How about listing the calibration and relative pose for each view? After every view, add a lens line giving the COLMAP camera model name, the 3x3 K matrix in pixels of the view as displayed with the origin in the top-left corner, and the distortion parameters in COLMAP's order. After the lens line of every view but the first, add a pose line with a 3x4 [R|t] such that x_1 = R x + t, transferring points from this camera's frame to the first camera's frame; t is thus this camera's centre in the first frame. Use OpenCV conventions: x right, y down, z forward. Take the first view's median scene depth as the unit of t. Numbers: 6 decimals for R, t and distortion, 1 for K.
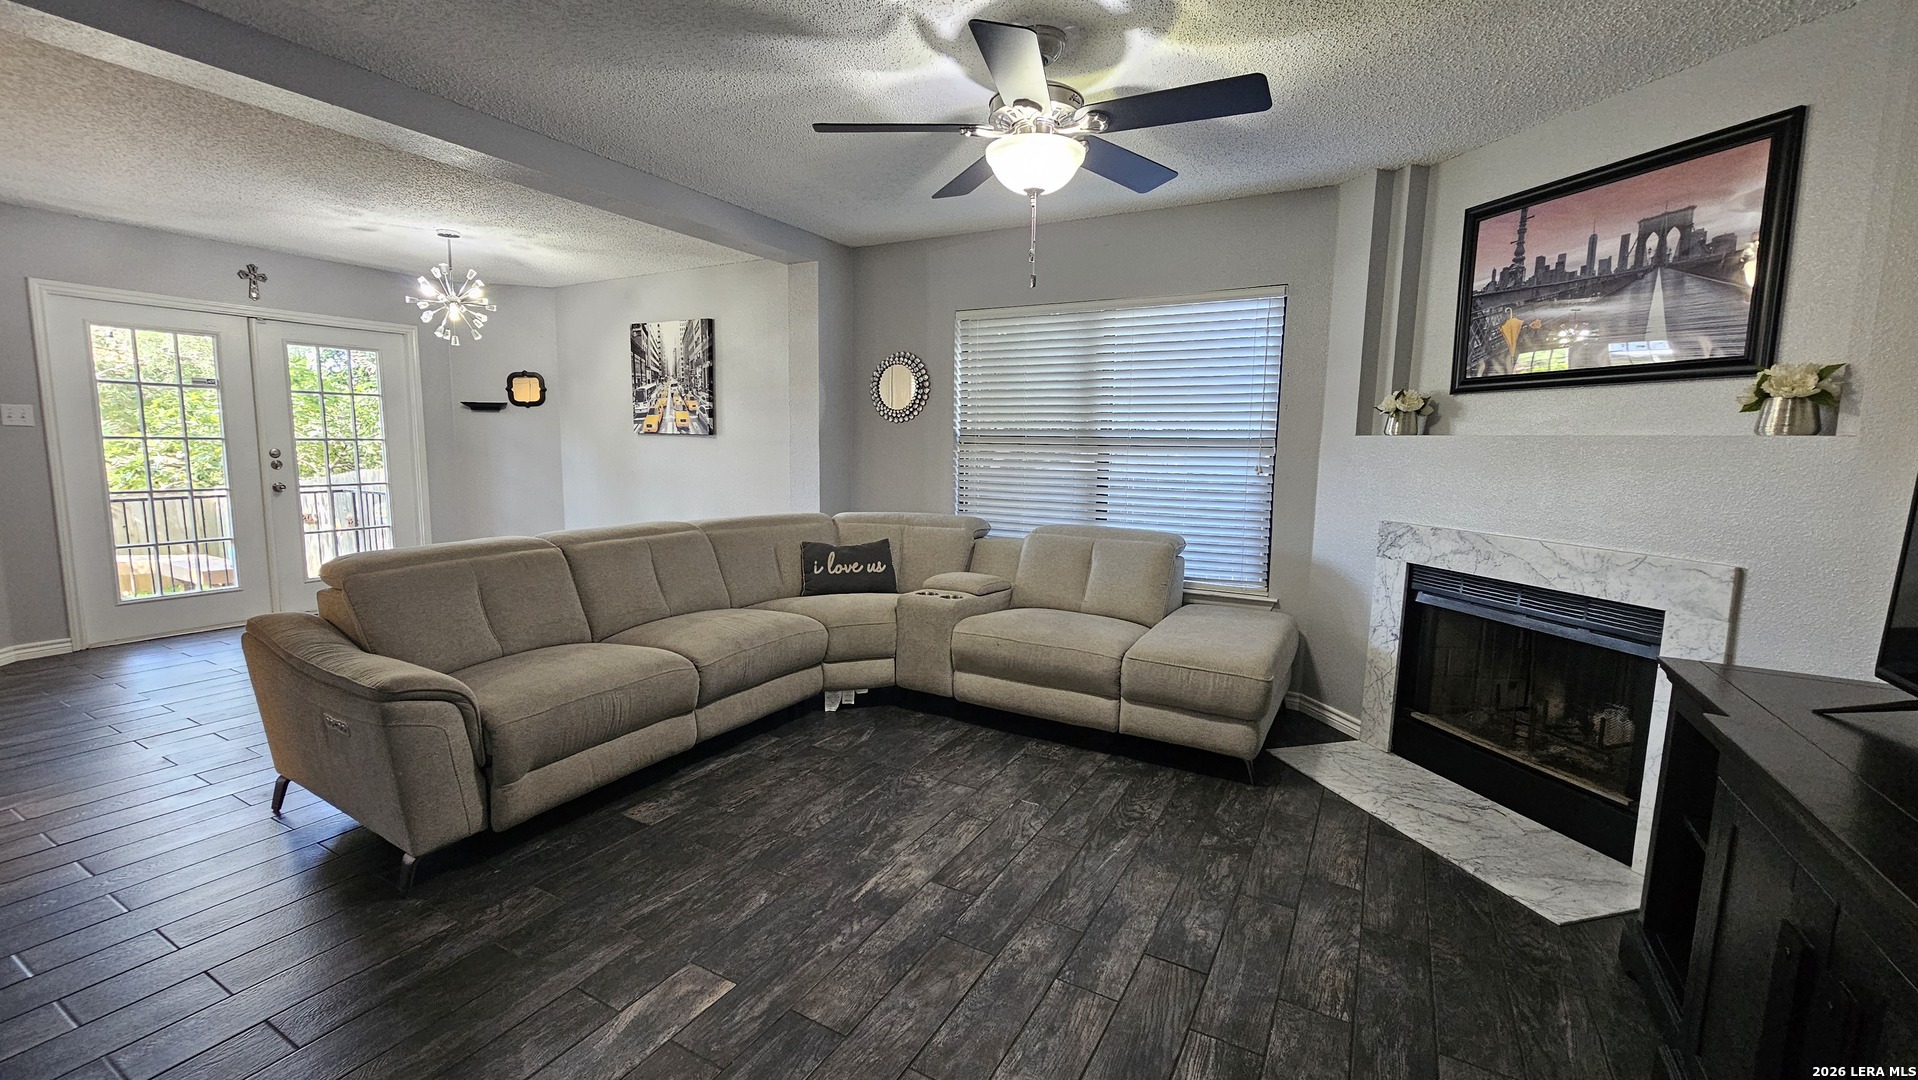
lens RADIAL K [[786.1, 0, 947.2], [0, 786.1, 535.6], [0, 0, 1]] dist [-0.001348, -0.000026]
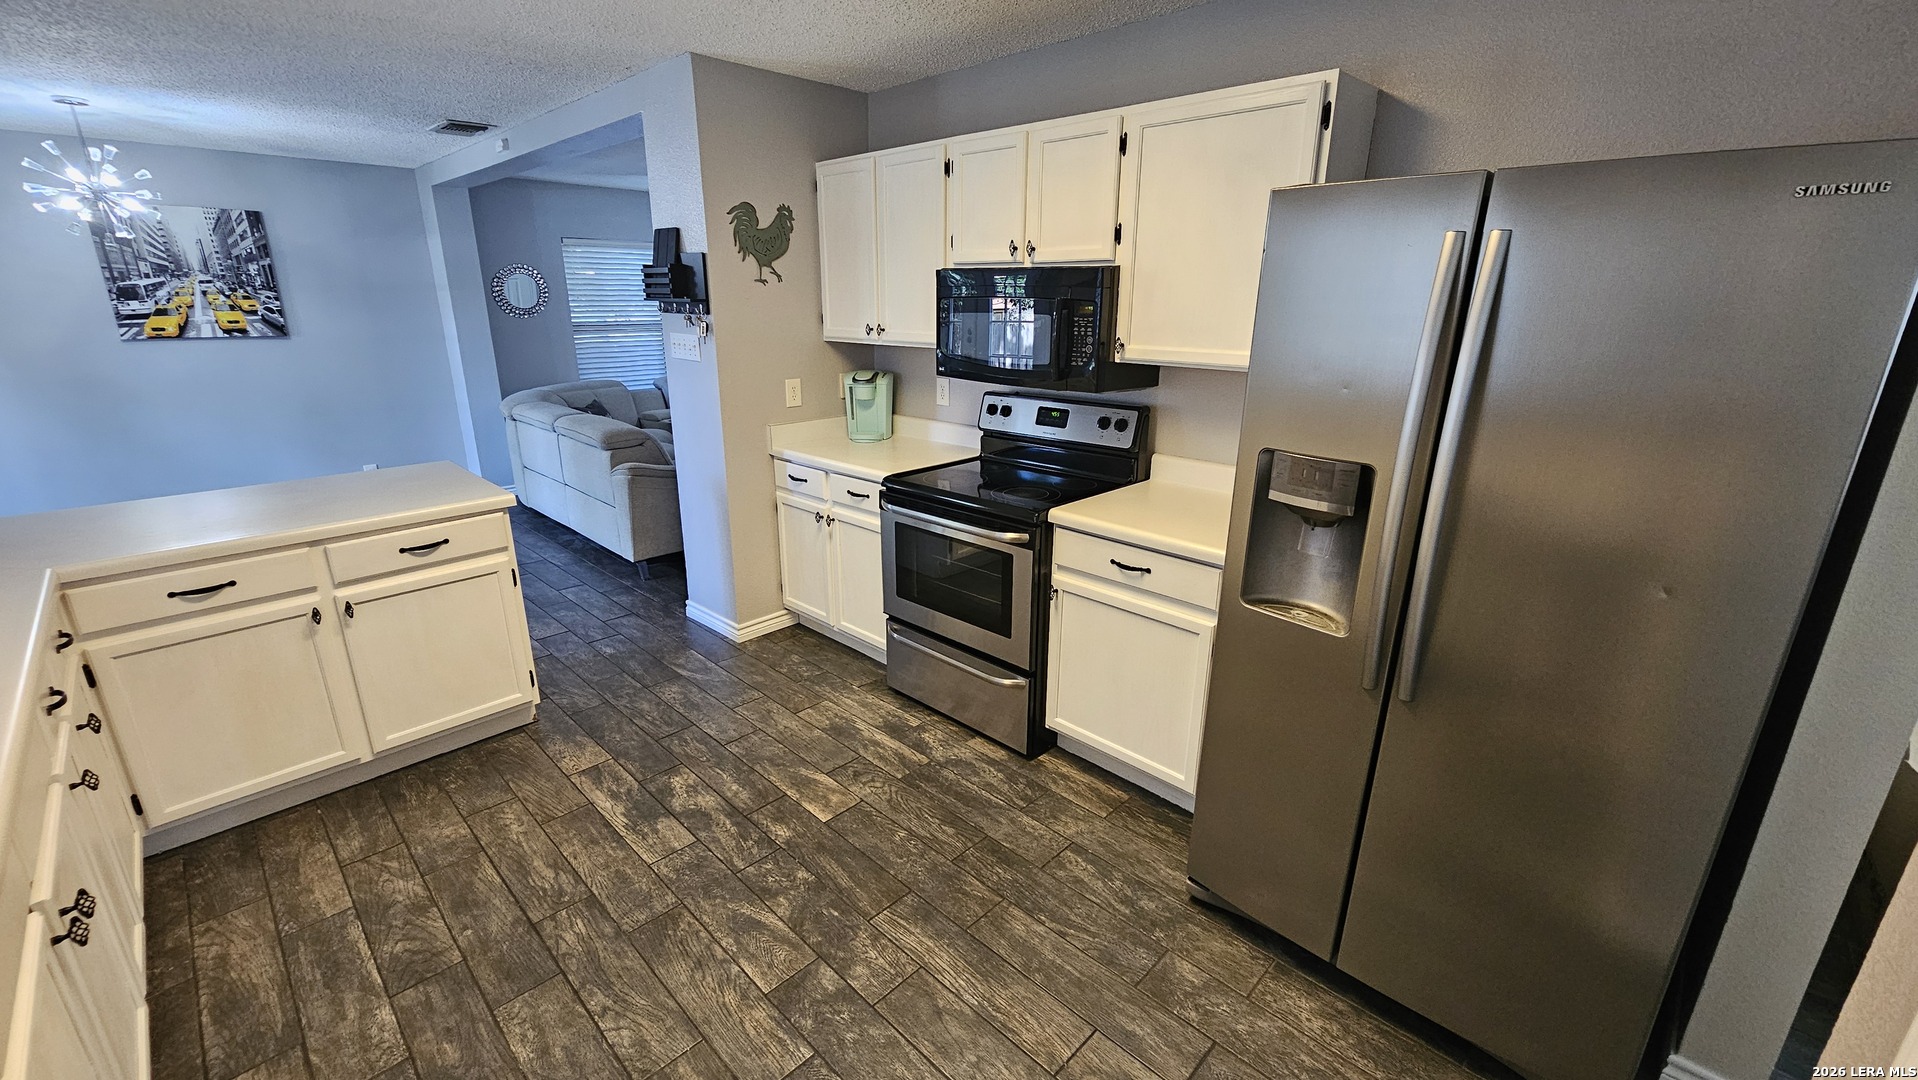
lens RADIAL K [[786.1, 0, 947.2], [0, 786.1, 535.6], [0, 0, 1]] dist [-0.001348, -0.000026]
pose [[0.261557, -0.296693, 0.918456, -1.601967], [0.117072, 0.954308, 0.274935, -0.095571], [-0.958061, 0.035614, 0.284341, -0.088468]]
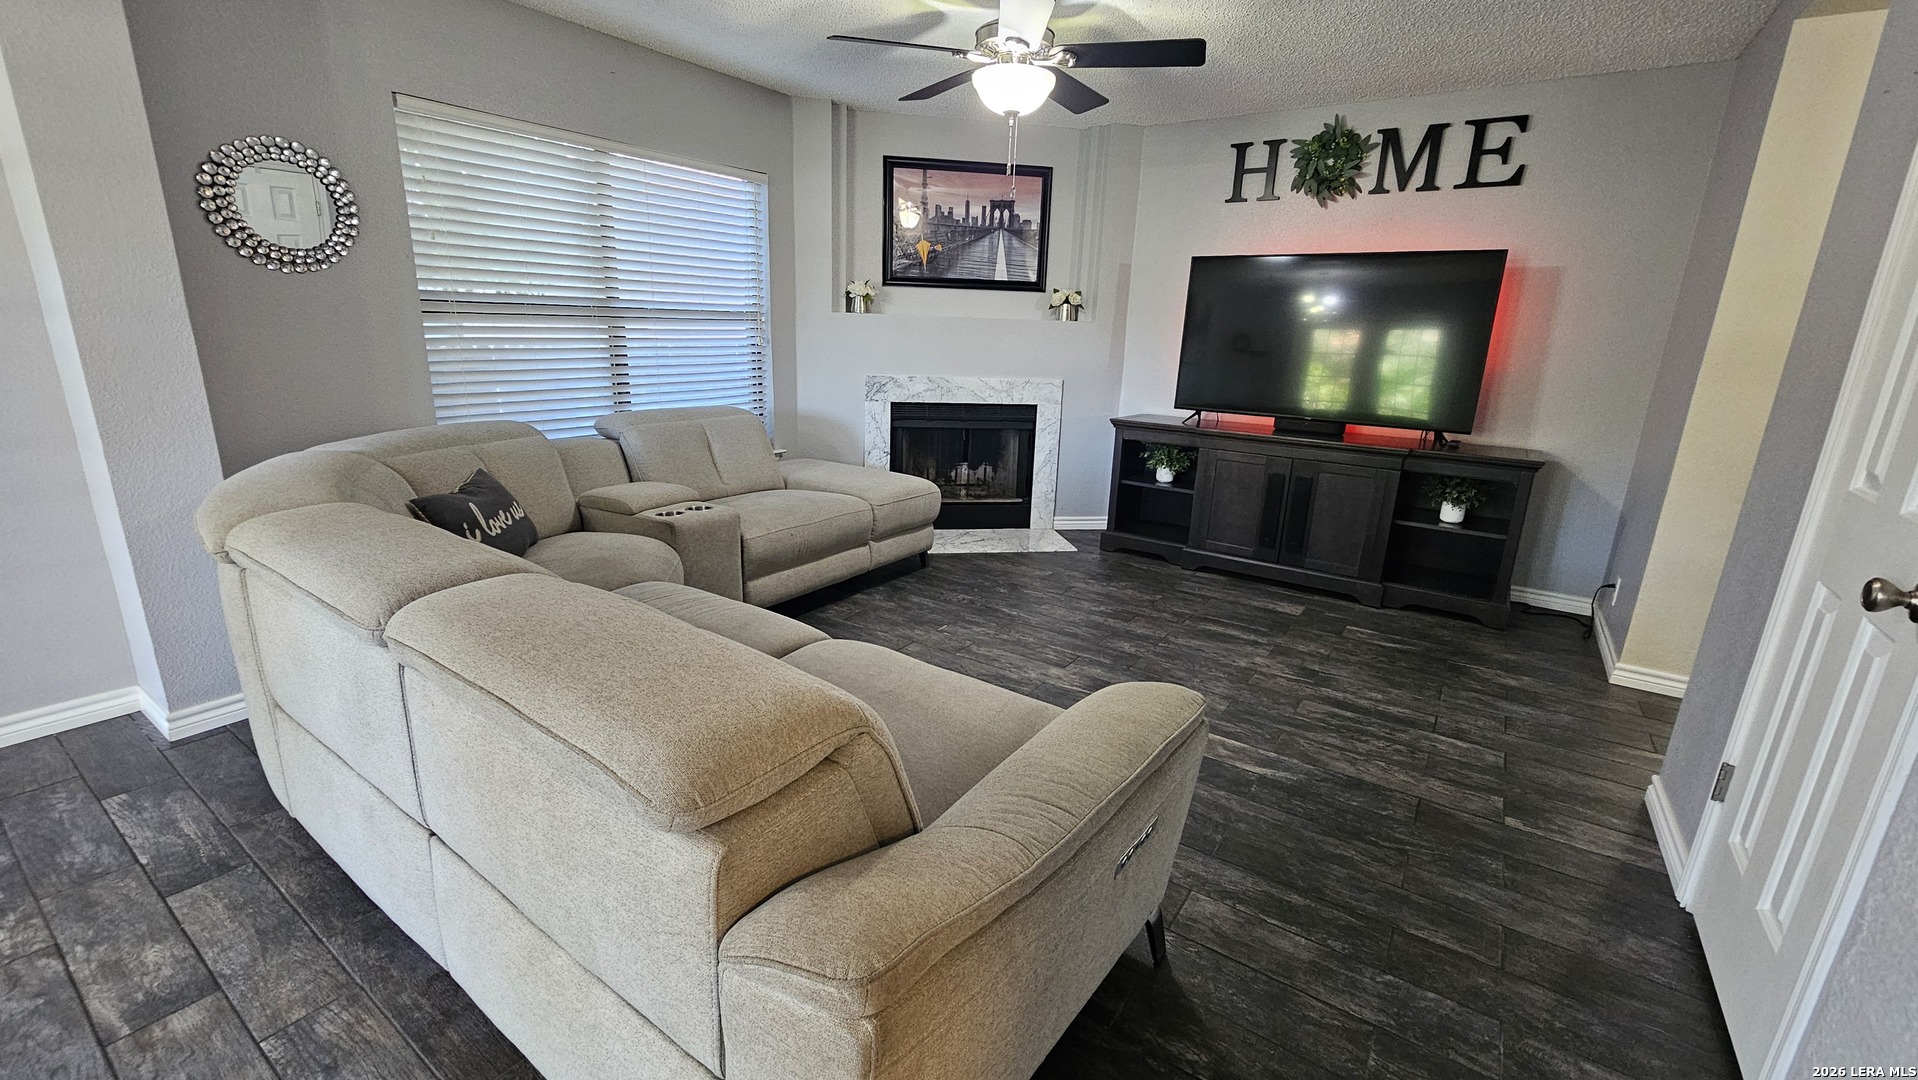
lens RADIAL K [[786.1, 0, 947.2], [0, 786.1, 535.6], [0, 0, 1]] dist [-0.001348, -0.000026]
pose [[0.090656, -0.270510, 0.958439, -0.786008], [0.089516, 0.960720, 0.262686, -0.091098], [-0.991851, 0.061981, 0.111310, 0.645536]]
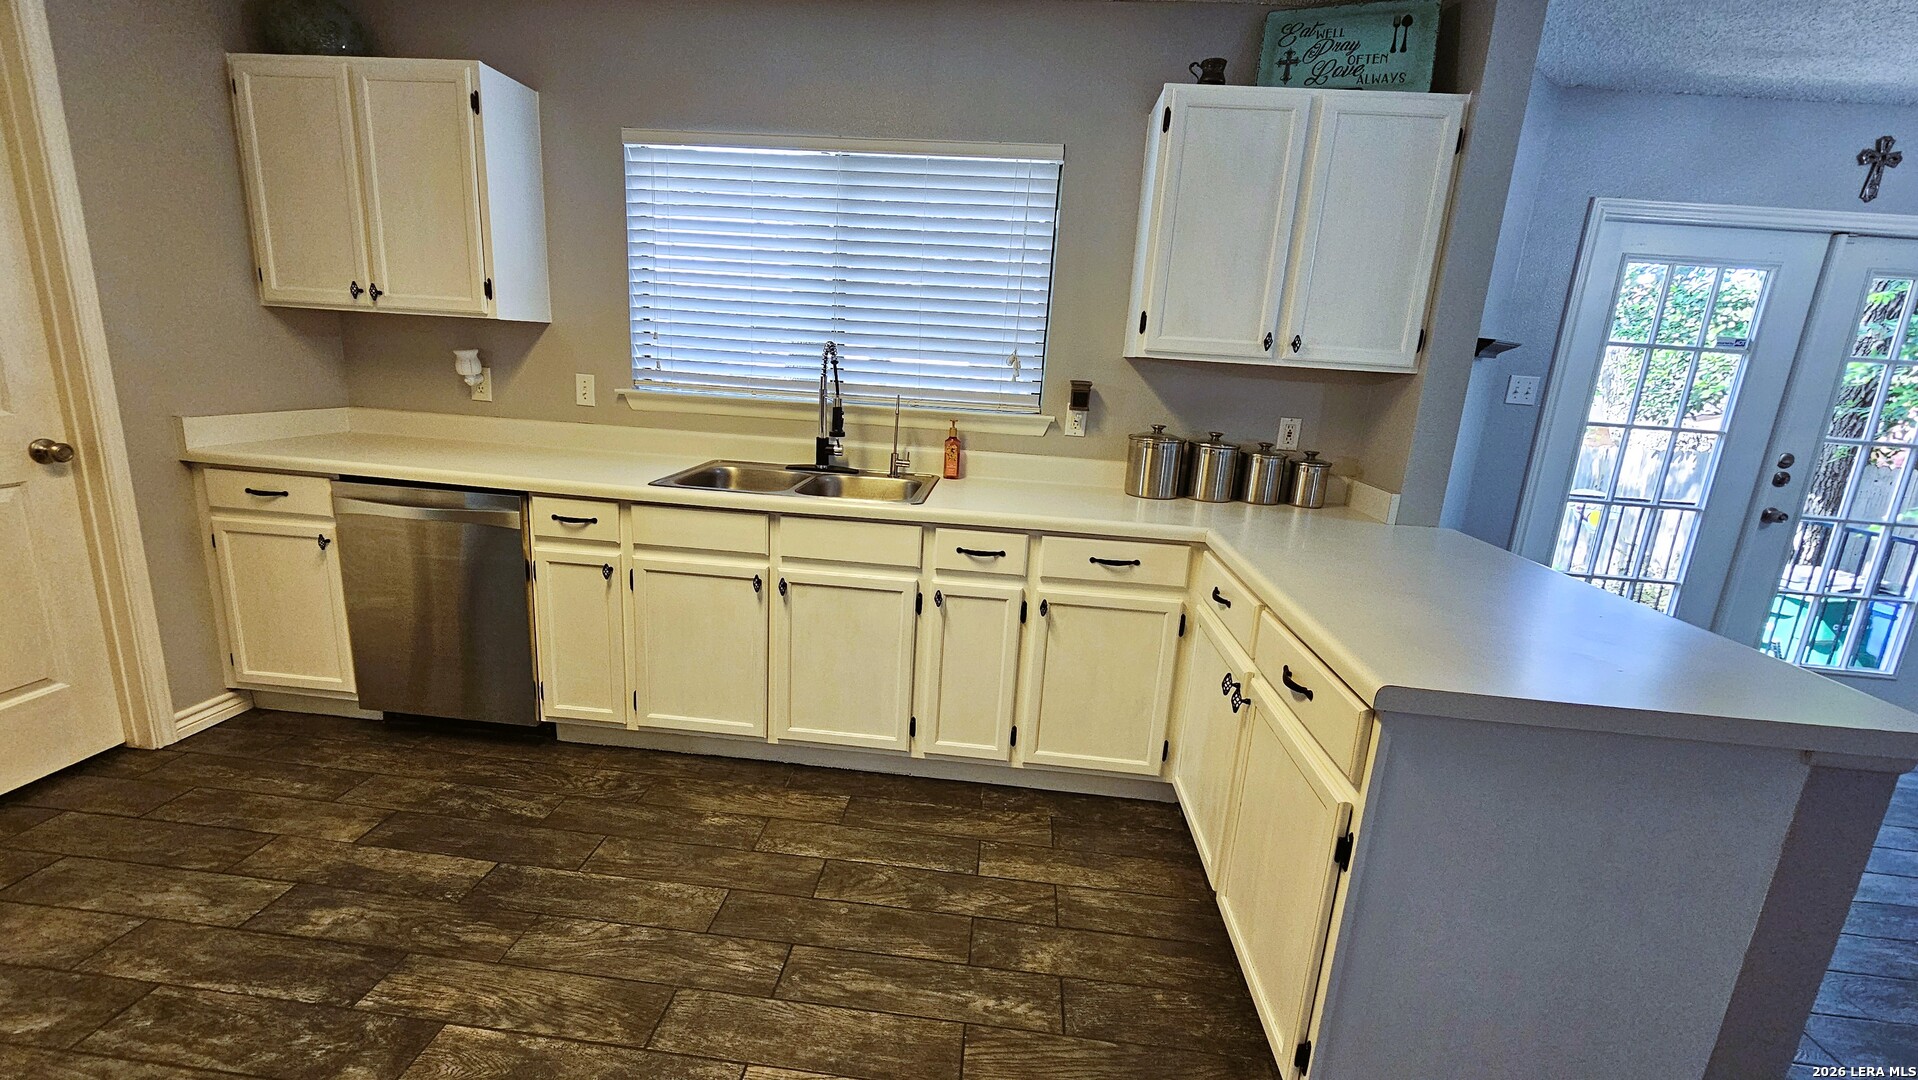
lens RADIAL K [[786.1, 0, 947.2], [0, 786.1, 535.6], [0, 0, 1]] dist [-0.001348, -0.000026]
pose [[0.411214, 0.219743, -0.884656, -0.826672], [-0.166014, 0.972331, 0.164352, -0.057613], [0.896294, 0.079281, 0.436316, 0.215407]]
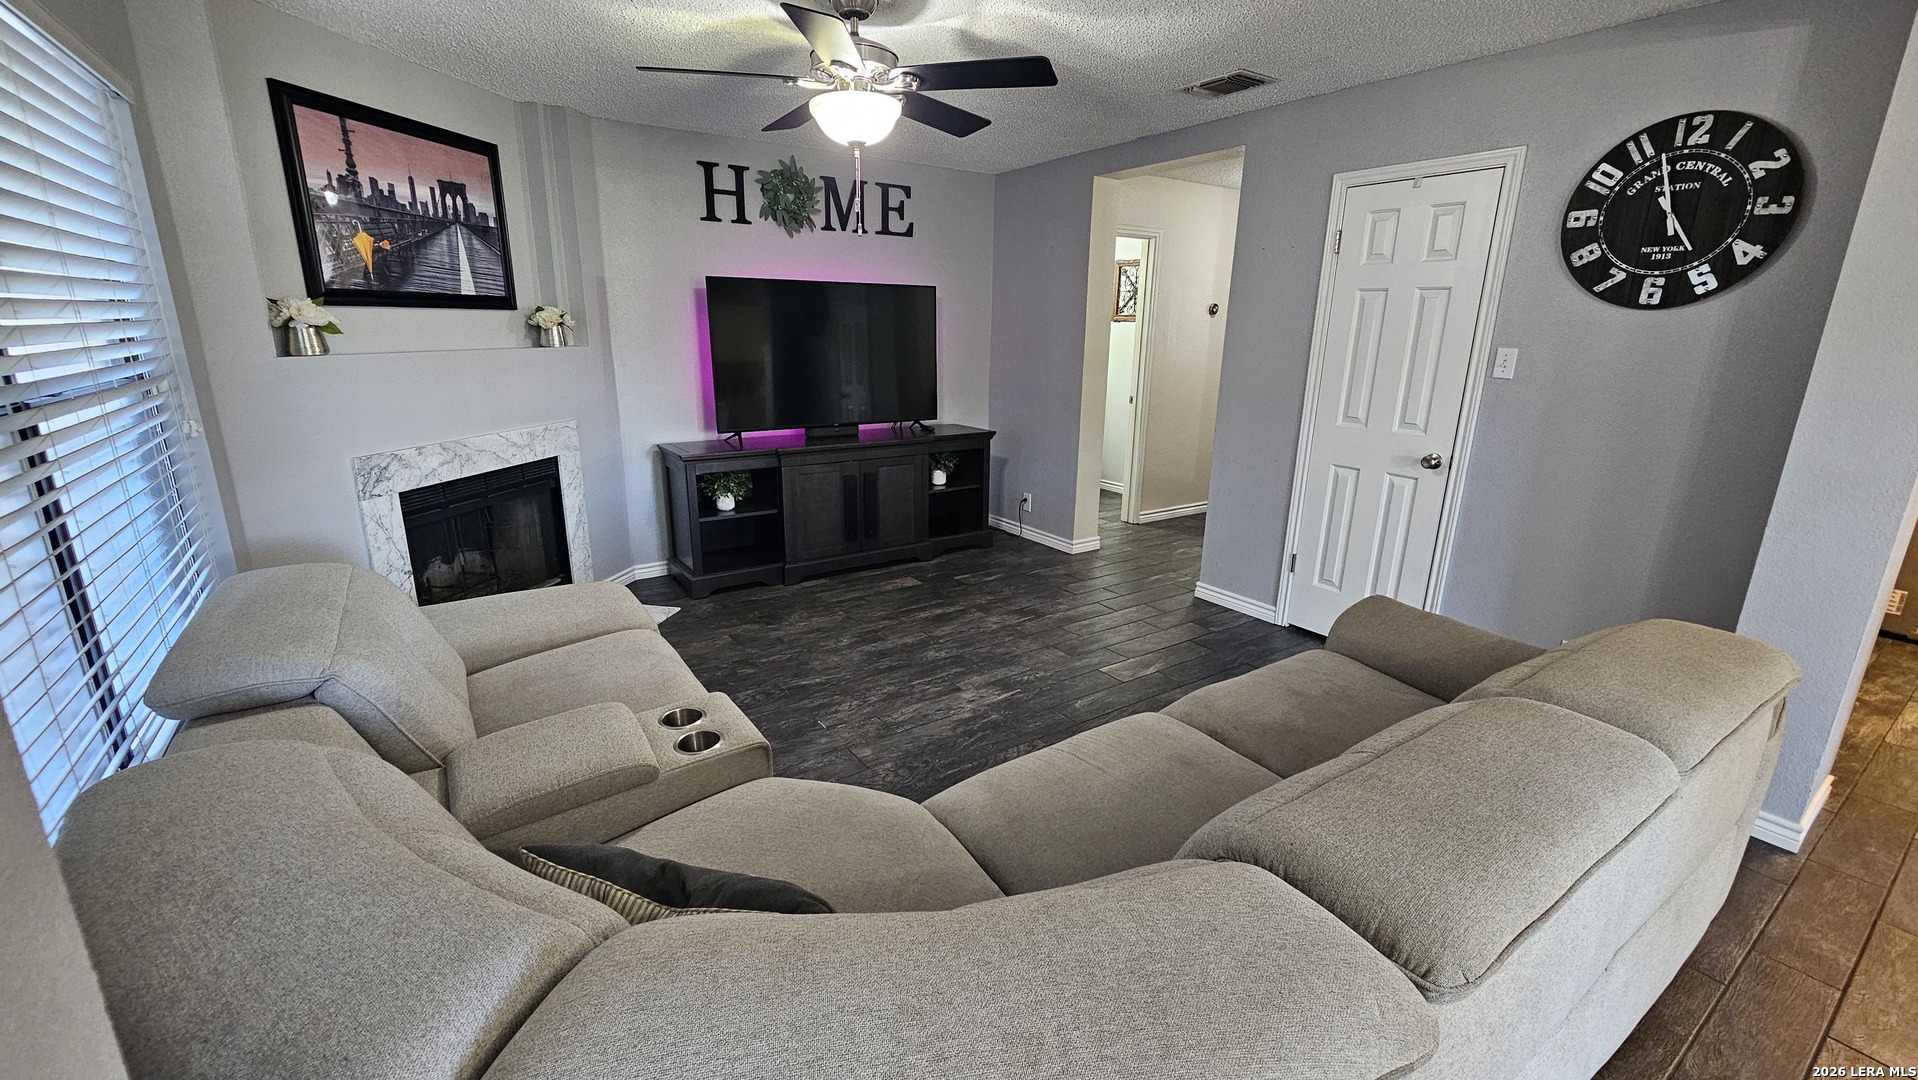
lens RADIAL K [[786.1, 0, 947.2], [0, 786.1, 535.6], [0, 0, 1]] dist [-0.001348, -0.000026]
pose [[-0.896775, -0.141306, 0.419317, -0.343855], [0.026013, 0.929163, 0.368753, -0.213249], [-0.441721, 0.341596, -0.829575, 1.305783]]
